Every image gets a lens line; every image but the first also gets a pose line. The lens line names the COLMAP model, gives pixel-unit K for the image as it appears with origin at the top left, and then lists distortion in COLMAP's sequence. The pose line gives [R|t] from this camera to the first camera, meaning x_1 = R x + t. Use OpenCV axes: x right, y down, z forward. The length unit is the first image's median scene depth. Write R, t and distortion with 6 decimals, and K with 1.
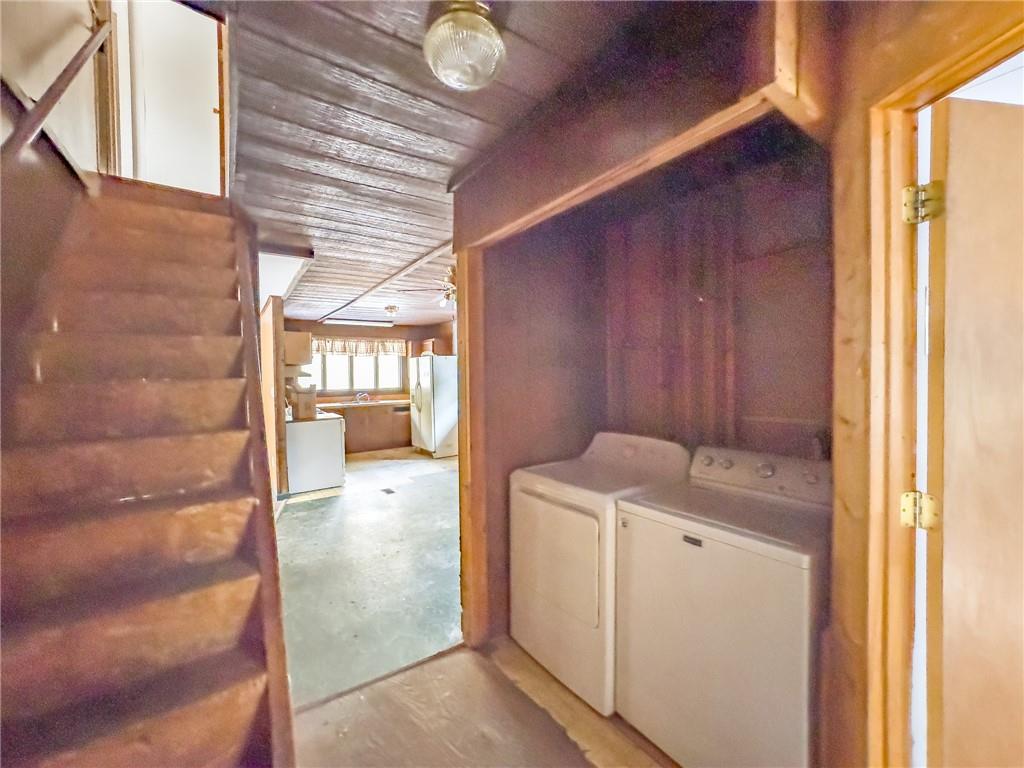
lens RADIAL K [[416.7, 0, 499.2], [0, 416.7, 384.6], [0, 0, 1]] dist [-0.032466, 0.015626]
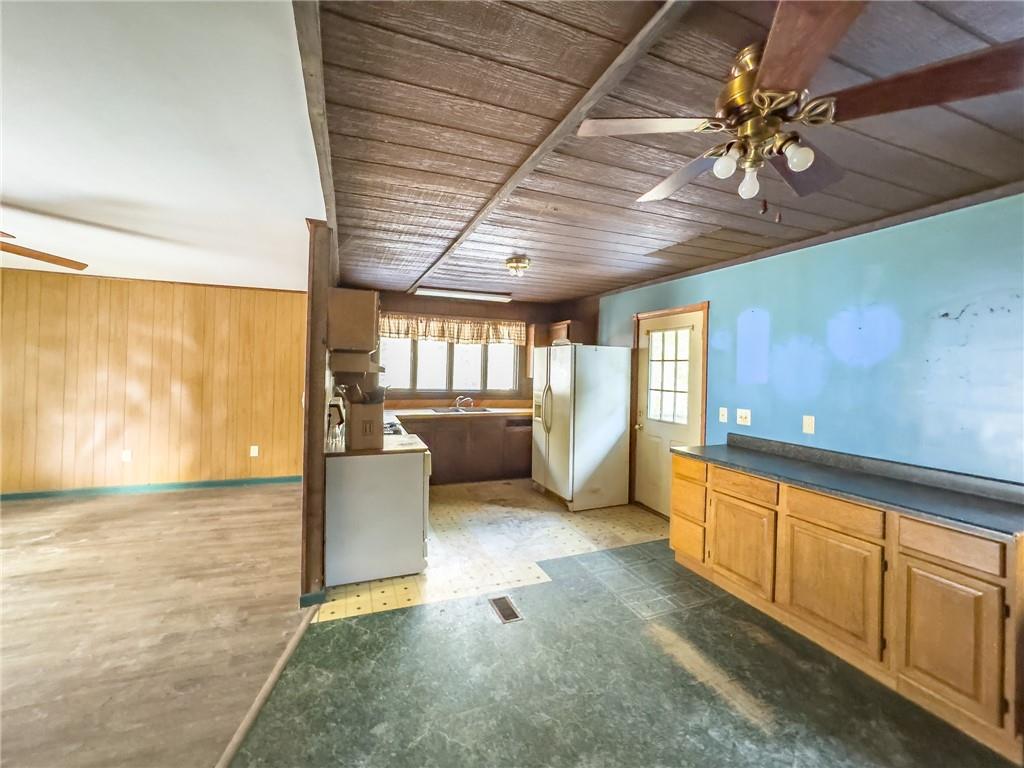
lens RADIAL K [[423.5, 0, 505.0], [0, 423.5, 368.4], [0, 0, 1]] dist [-0.034252, 0.016310]
pose [[0.974277, 0.037588, -0.222196, -0.110523], [-0.043261, 0.998849, -0.020719, -0.015029], [0.221162, 0.029799, 0.974782, 0.334021]]
